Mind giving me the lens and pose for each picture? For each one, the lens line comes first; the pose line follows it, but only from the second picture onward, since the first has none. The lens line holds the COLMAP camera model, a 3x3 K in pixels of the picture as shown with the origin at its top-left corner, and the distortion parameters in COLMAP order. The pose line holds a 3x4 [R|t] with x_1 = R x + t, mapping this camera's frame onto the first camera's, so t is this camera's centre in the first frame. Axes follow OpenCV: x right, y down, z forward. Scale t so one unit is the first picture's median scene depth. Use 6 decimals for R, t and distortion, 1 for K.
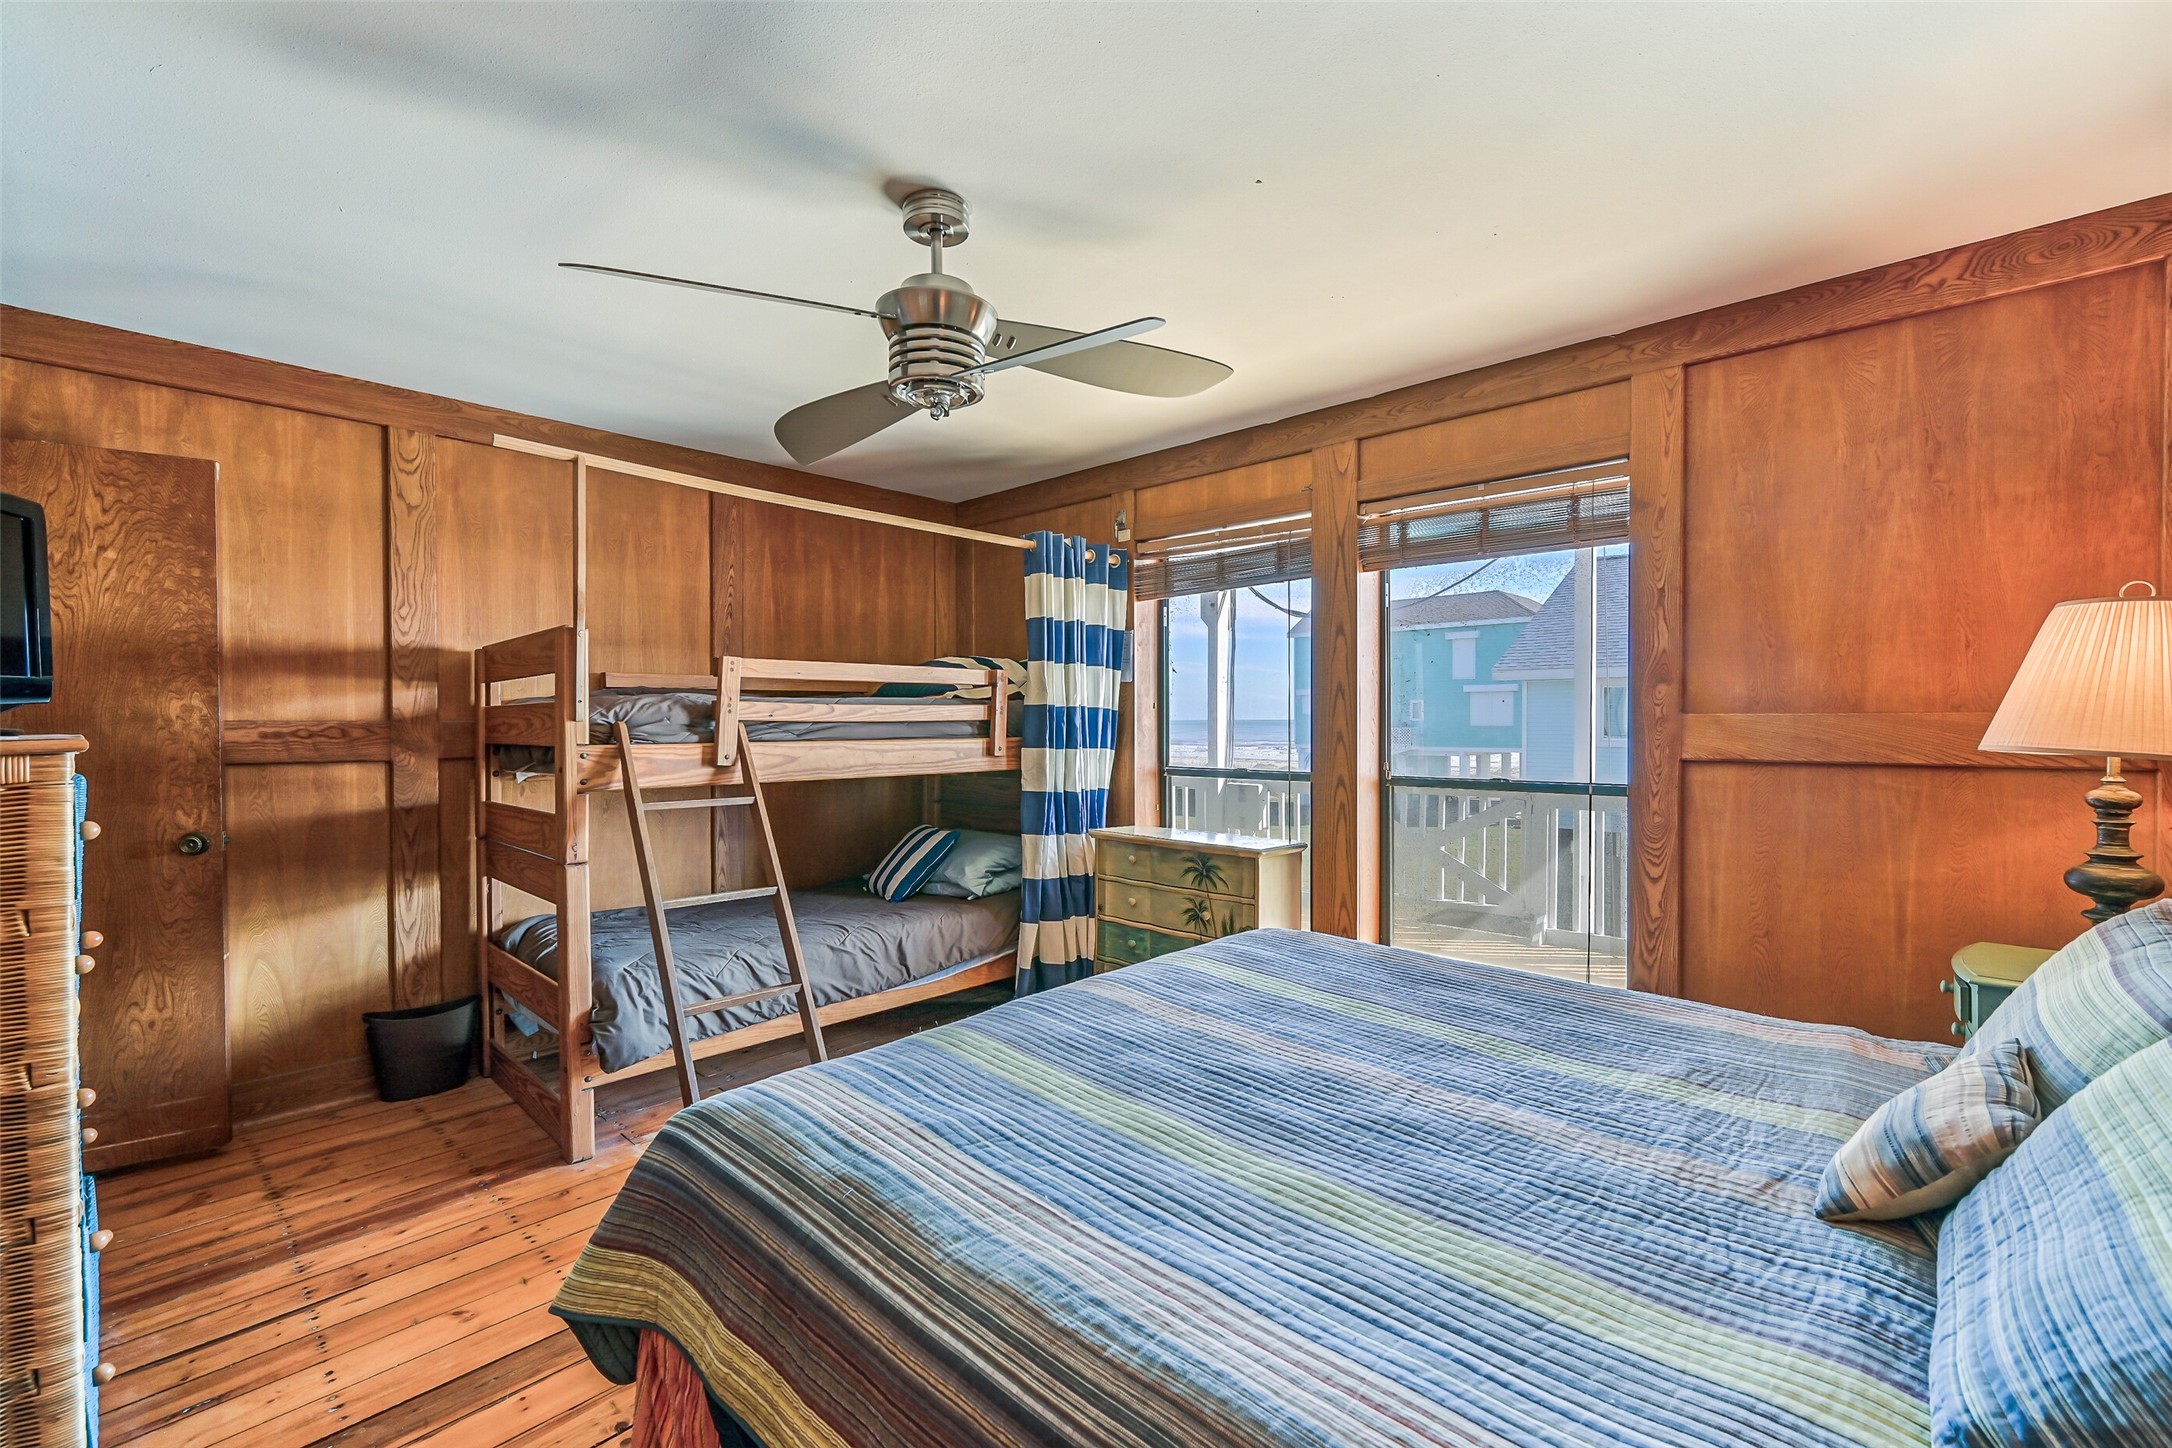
lens RADIAL K [[895.6, 0, 1087.4], [0, 895.6, 735.4], [0, 0, 1]] dist [0.002467, -0.000630]
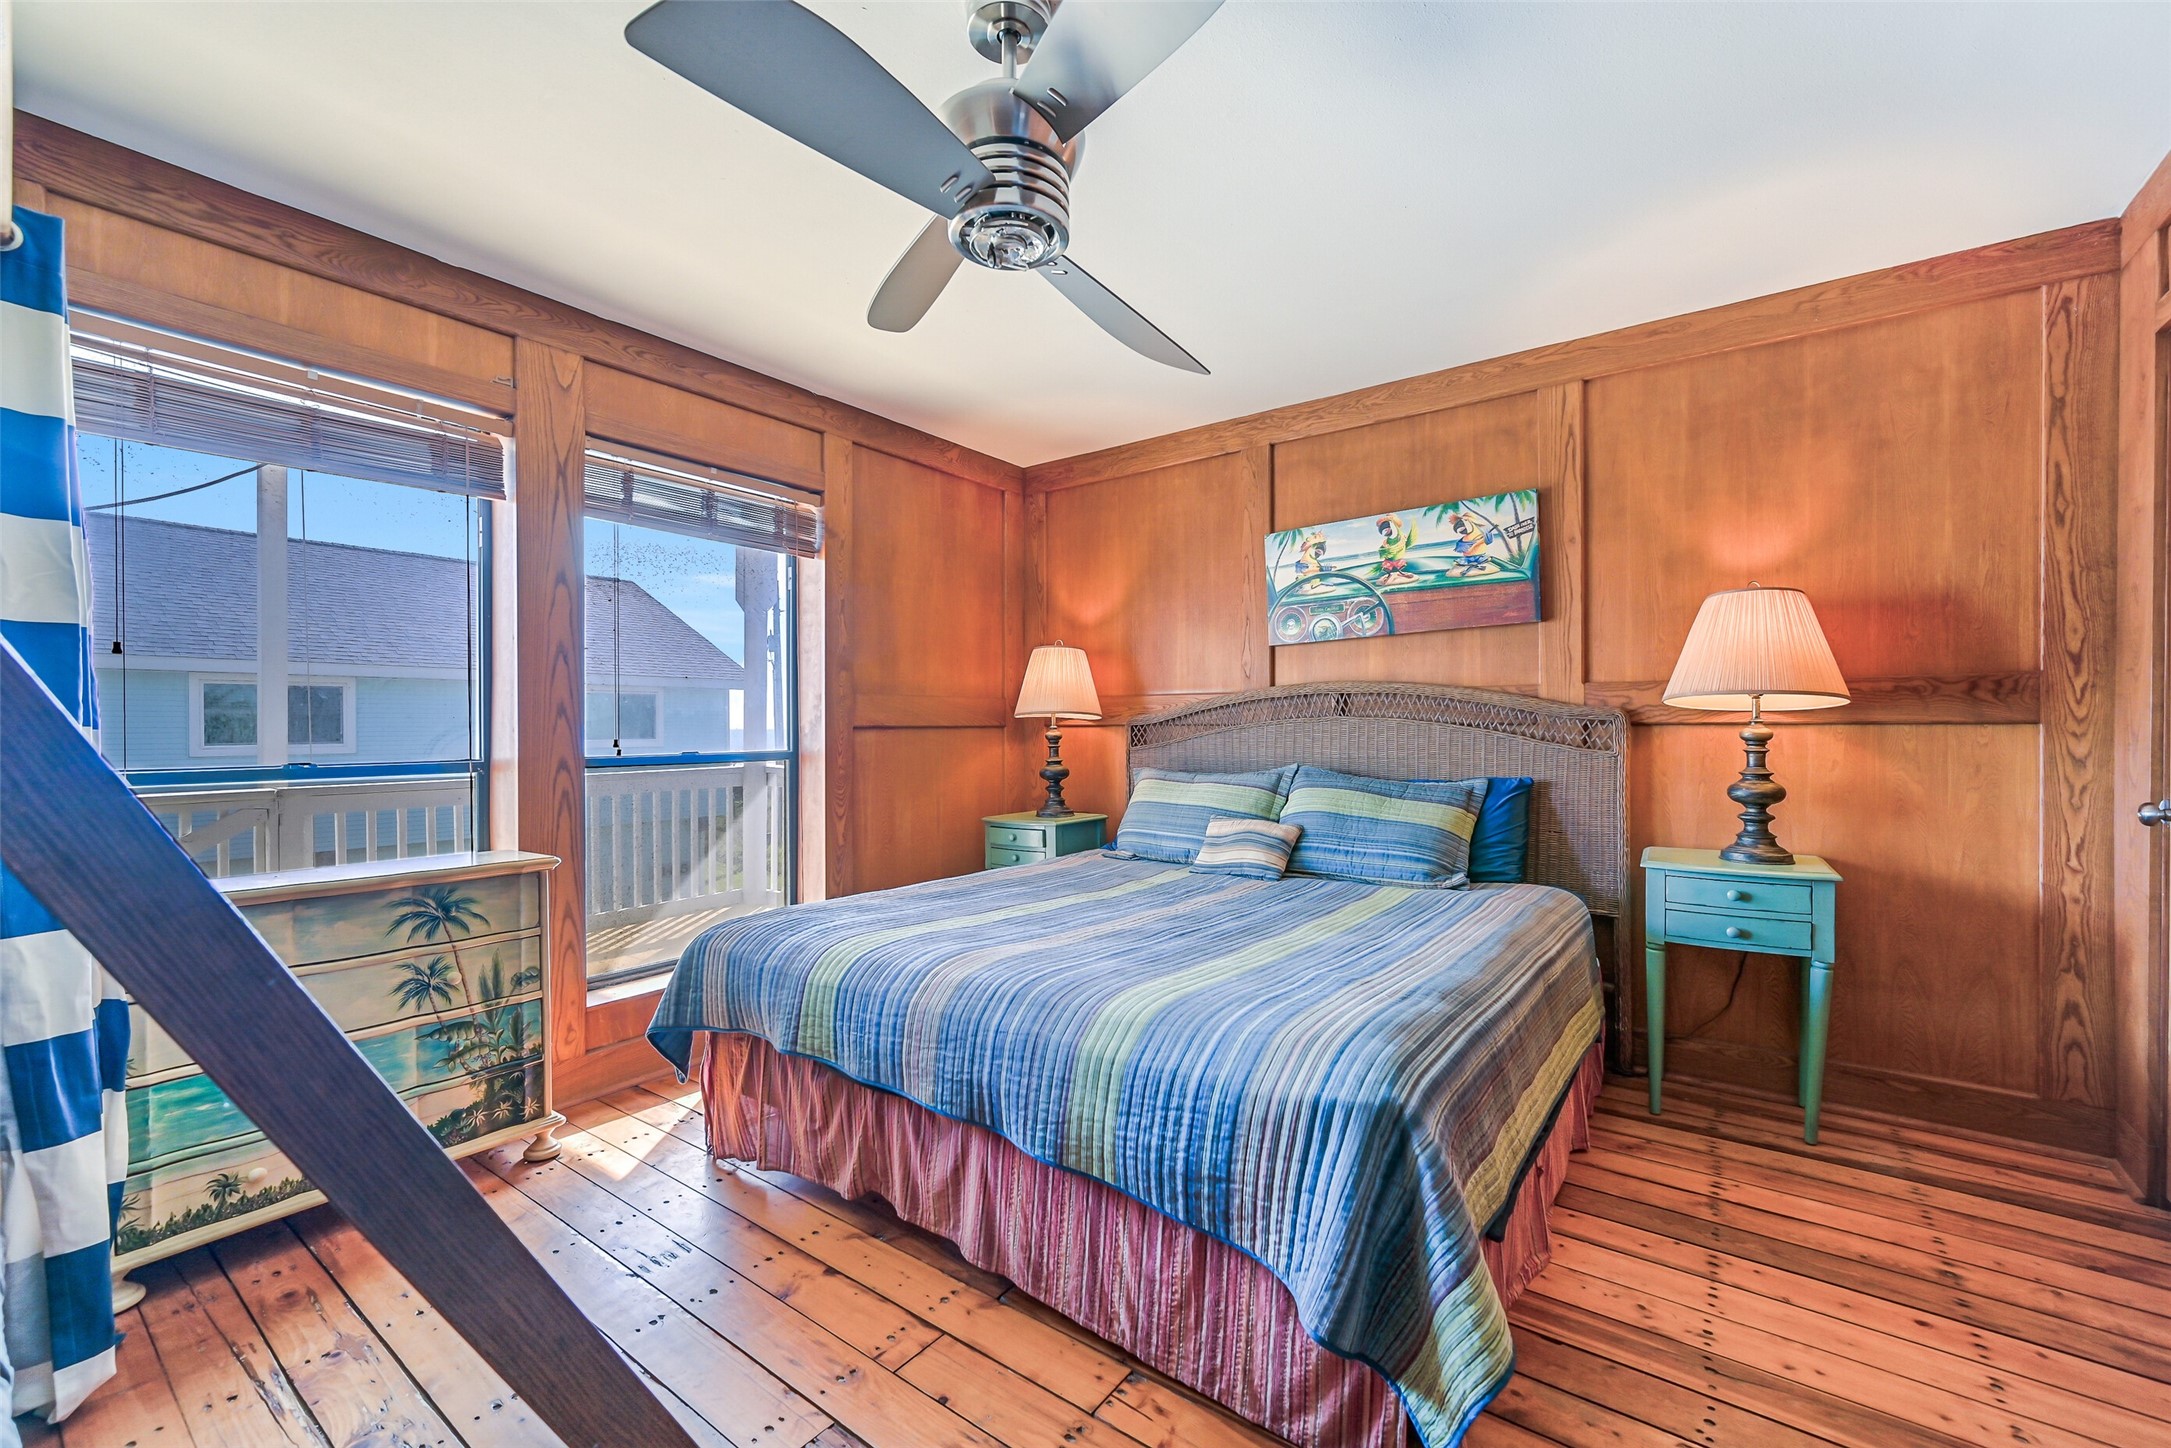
lens RADIAL K [[895.2, 0, 1086.7], [0, 895.2, 722.3], [0, 0, 1]] dist [0.002467, -0.000630]
pose [[-0.097972, 0.003829, 0.995182, -0.724076], [0.016801, 0.999856, -0.002193, 0.029020], [-0.995047, 0.016505, -0.098023, 0.760502]]
